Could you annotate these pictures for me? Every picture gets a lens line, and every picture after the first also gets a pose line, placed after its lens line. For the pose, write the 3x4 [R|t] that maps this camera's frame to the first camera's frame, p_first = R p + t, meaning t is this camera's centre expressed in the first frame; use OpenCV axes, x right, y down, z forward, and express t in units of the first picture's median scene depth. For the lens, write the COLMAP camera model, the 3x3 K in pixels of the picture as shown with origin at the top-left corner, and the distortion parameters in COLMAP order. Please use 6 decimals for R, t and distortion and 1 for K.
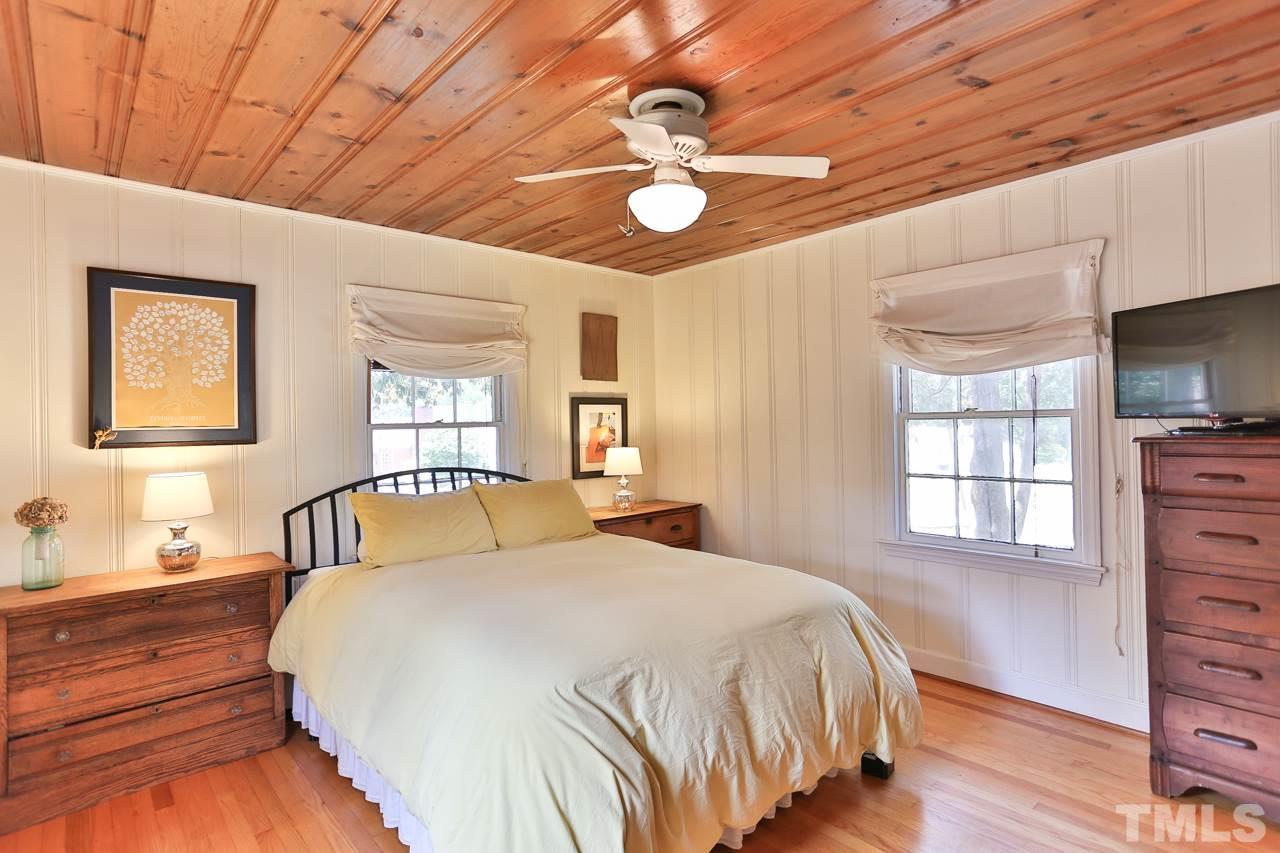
lens RADIAL K [[660.8, 0, 631.4], [0, 660.8, 419.9], [0, 0, 1]] dist [-0.047701, 0.028084]
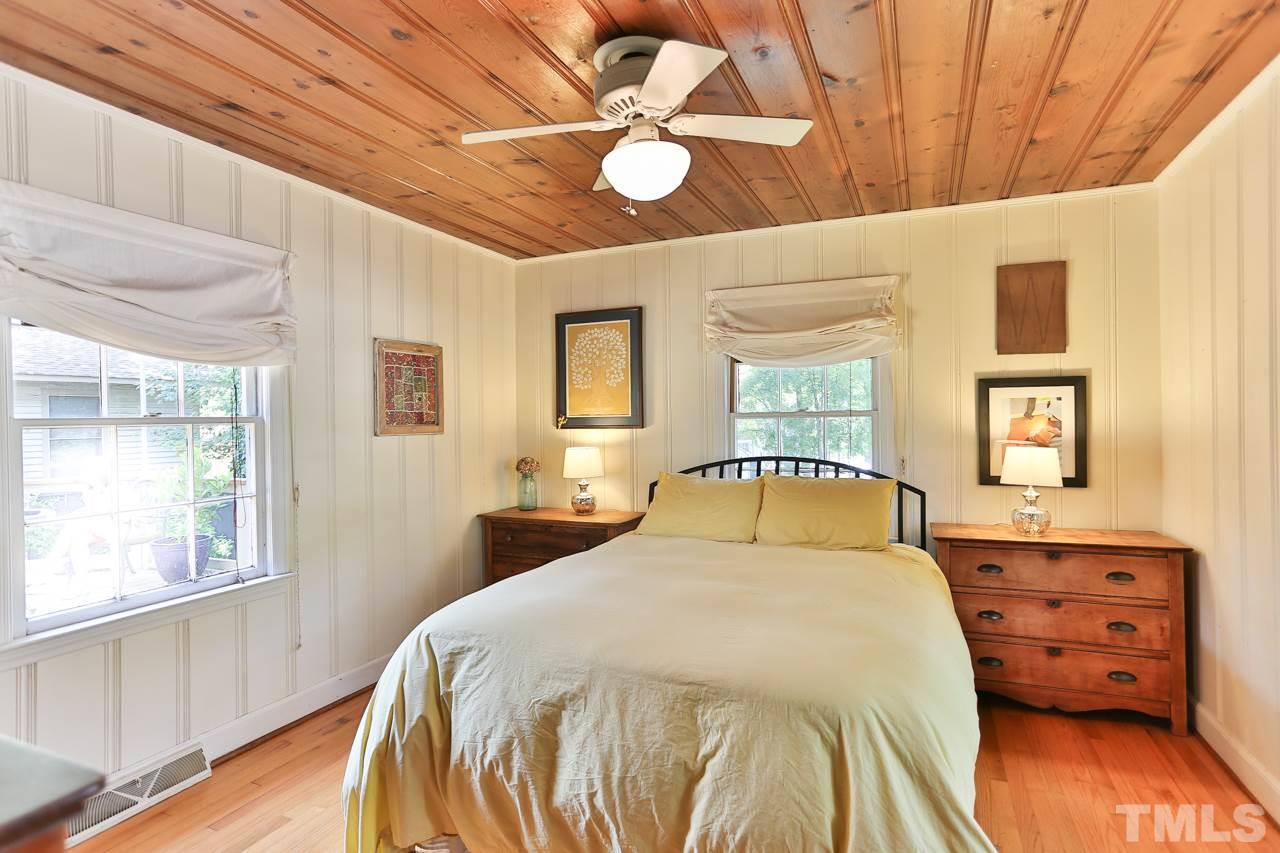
lens RADIAL K [[650.2, 0, 635.4], [0, 650.2, 418.8], [0, 0, 1]] dist [-0.048231, 0.028042]
pose [[0.420314, 0.013374, -0.907280, 0.625061], [0.008581, 0.999788, 0.018713, -0.007095], [0.907338, -0.015651, 0.420110, 0.460661]]
